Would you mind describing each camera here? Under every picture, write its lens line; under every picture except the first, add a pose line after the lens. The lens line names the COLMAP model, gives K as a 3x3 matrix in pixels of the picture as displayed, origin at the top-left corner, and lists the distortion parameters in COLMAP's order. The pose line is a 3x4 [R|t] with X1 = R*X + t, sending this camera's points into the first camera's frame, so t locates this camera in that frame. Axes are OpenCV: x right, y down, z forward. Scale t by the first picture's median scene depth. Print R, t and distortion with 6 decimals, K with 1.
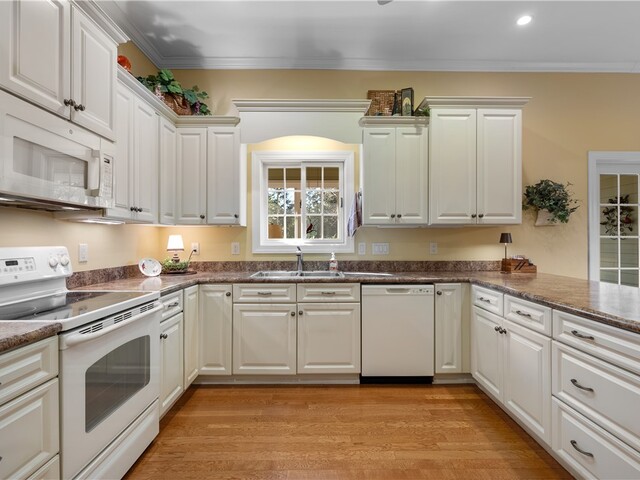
lens RADIAL K [[323.0, 0, 320.0], [0, 323.0, 240.0], [0, 0, 1]] dist [-0.003275, 0.000572]
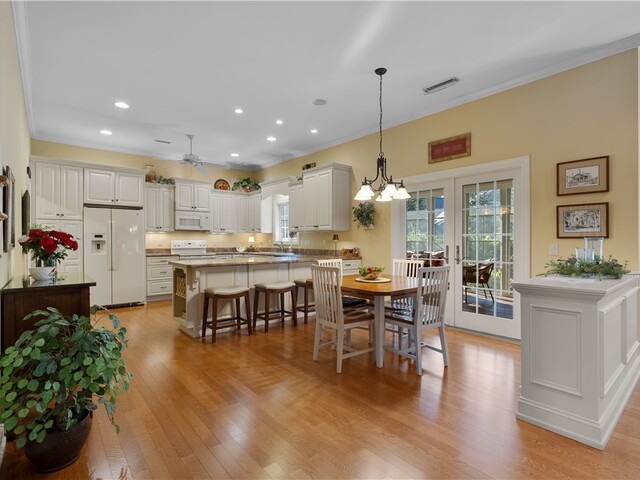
lens RADIAL K [[323.0, 0, 320.0], [0, 323.0, 240.0], [0, 0, 1]] dist [-0.003275, 0.000572]
pose [[0.640671, 0.000116, -0.767816, 2.207873], [-0.000419, 1.000000, -0.000199, 0.011713], [0.767816, 0.000449, 0.640671, -0.290455]]
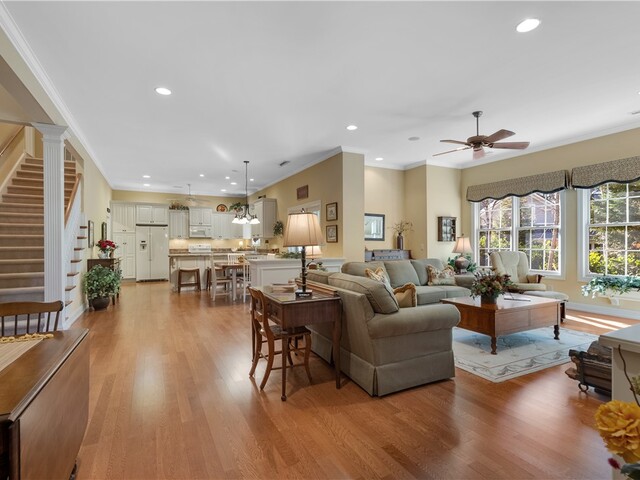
lens RADIAL K [[313.3, 0, 320.2], [0, 313.3, 243.2], [0, 0, 1]] dist [-0.000613, 0.000049]
pose [[0.474243, -0.001090, -0.880393, 3.940361], [0.003236, 0.999995, 0.000506, 0.009794], [0.880388, -0.003089, 0.474244, 0.027513]]
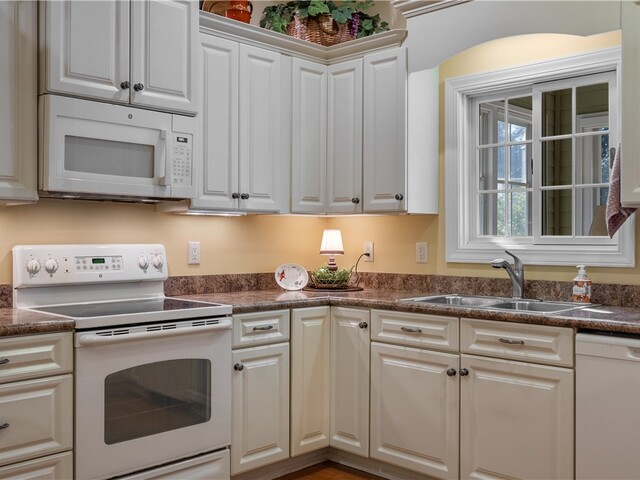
lens RADIAL K [[678.3, 0, 322.6], [0, 678.3, 236.7], [0, 0, 1]] dist [0.012359, 0.007038]
pose [[0.713341, 0.003191, -0.700809, 0.567380], [-0.004017, 0.999992, 0.000464, -0.002283], [0.700805, 0.002484, 0.713348, 0.016066]]
